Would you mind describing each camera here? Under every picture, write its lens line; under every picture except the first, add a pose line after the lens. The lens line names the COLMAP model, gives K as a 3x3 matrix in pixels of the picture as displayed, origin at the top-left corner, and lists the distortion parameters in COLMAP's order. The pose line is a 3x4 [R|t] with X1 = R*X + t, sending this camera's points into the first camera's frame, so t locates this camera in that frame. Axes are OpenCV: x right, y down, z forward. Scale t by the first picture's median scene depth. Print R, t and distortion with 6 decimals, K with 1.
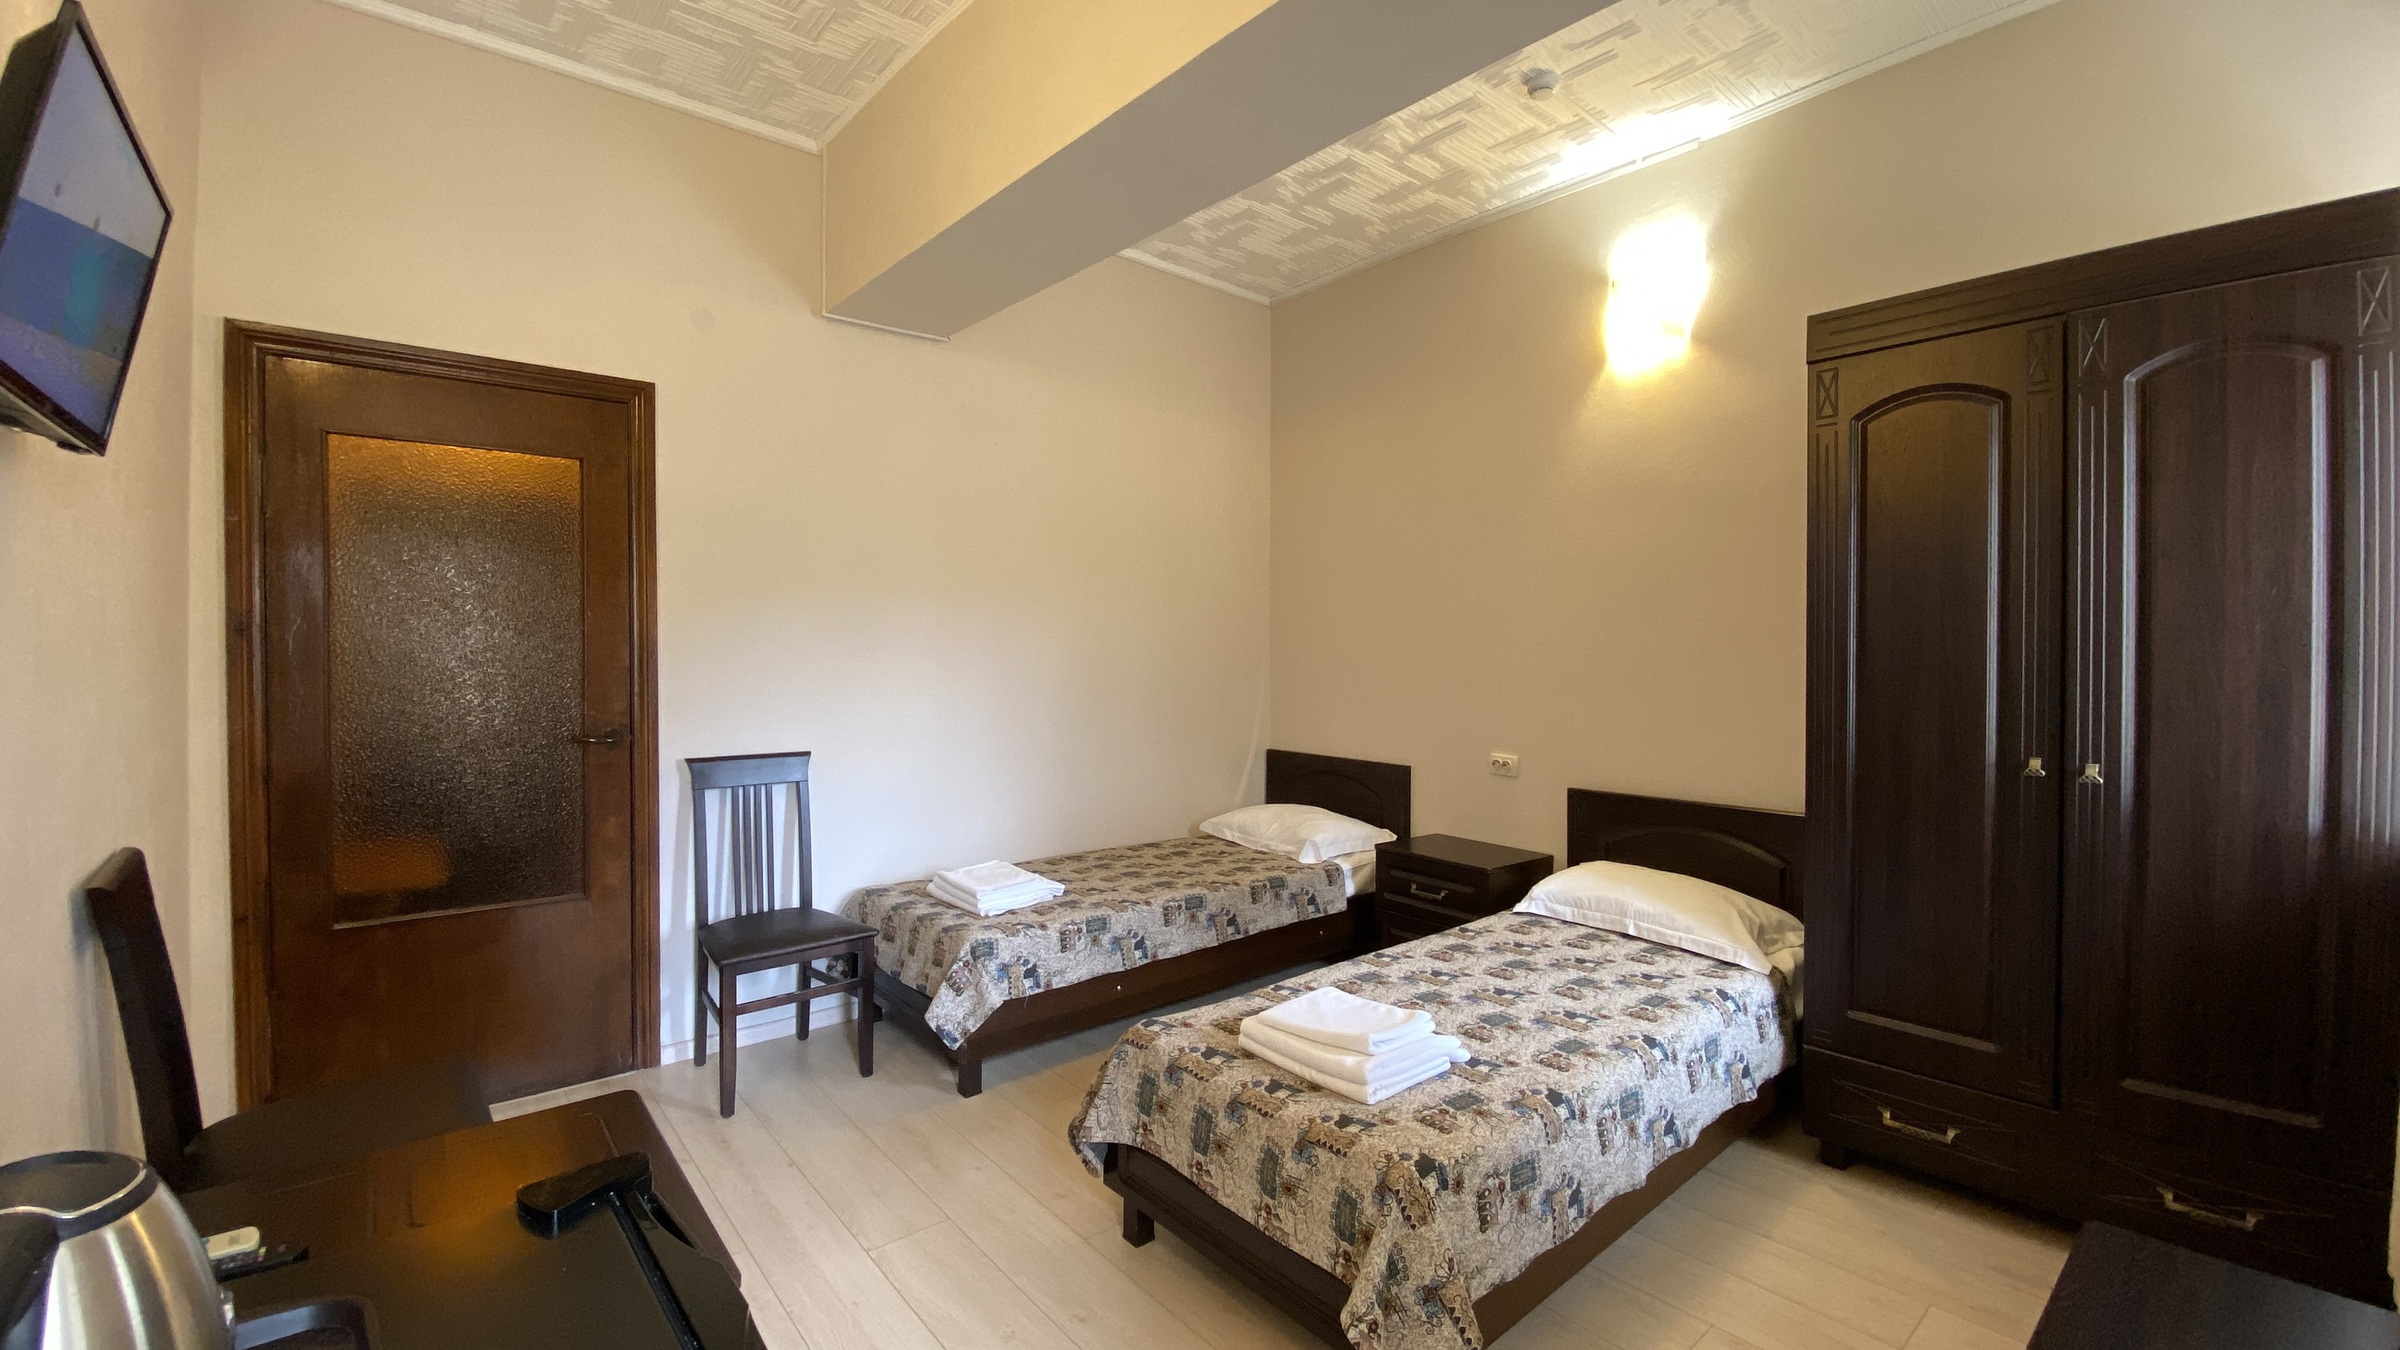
lens RADIAL K [[950.4, 0, 1200.0], [0, 950.4, 675.0], [0, 0, 1]] dist [0.000713, -0.000087]
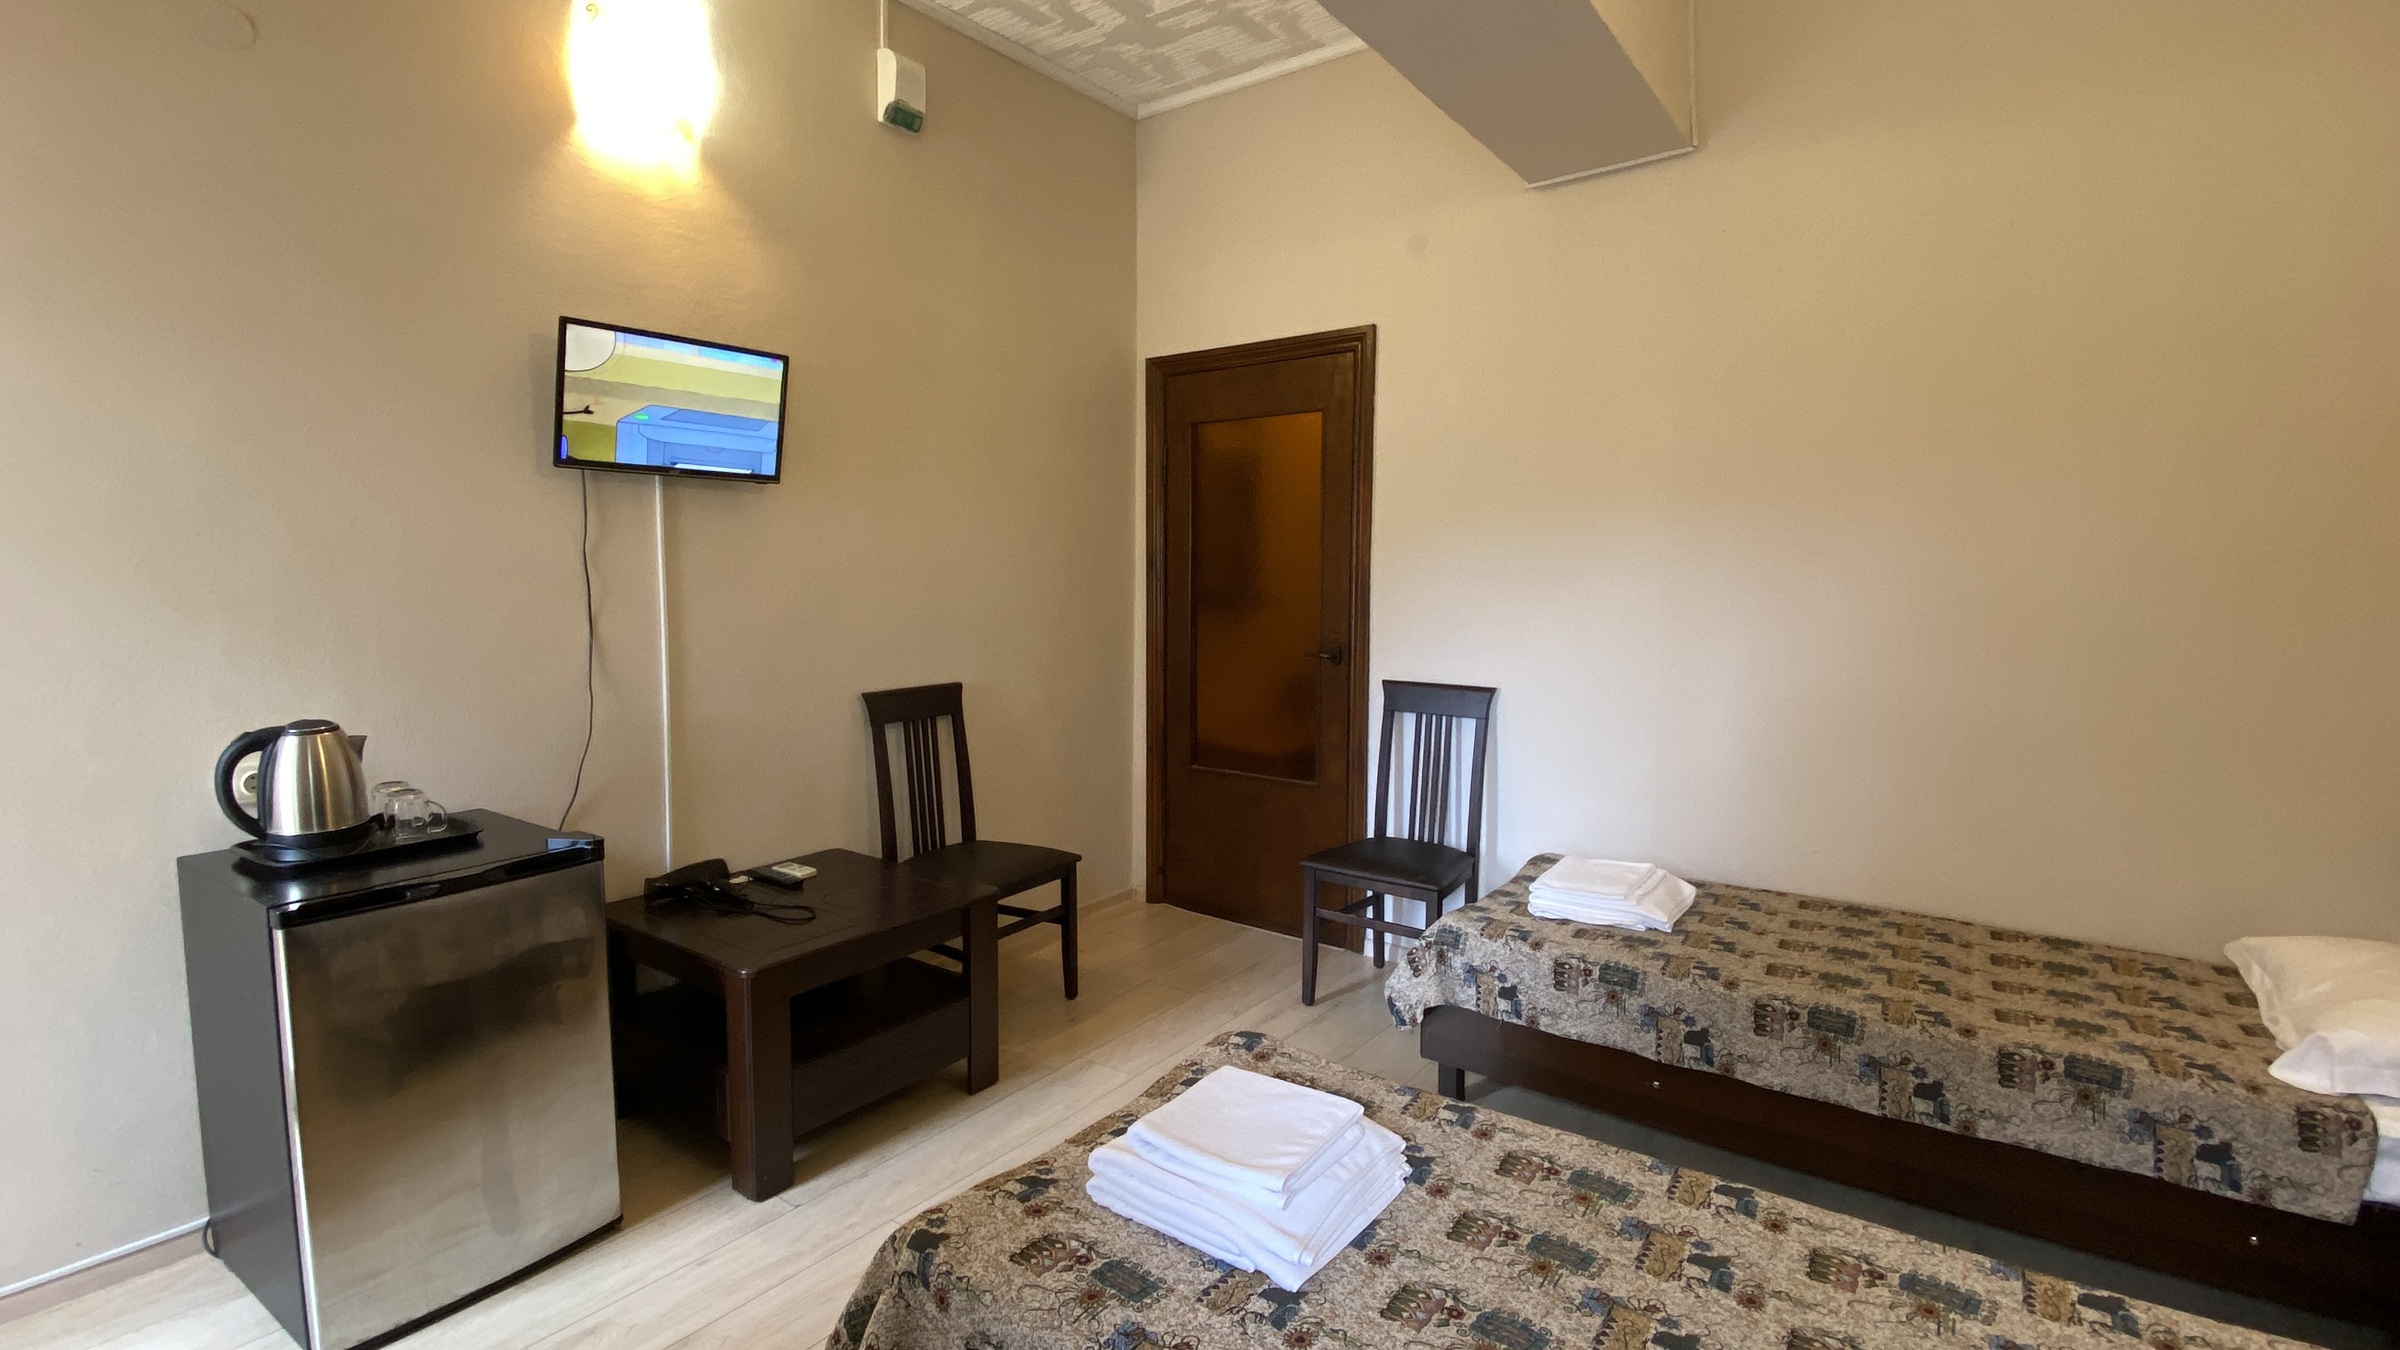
lens RADIAL K [[1081.5, 0, 1200.0], [0, 1081.5, 675.0], [0, 0, 1]] dist [0.020986, -0.040660]
pose [[0.225775, 0.086298, -0.970349, 0.588778], [-0.035681, 0.996133, 0.080289, -0.006180], [0.973526, 0.016496, 0.227982, 0.544024]]
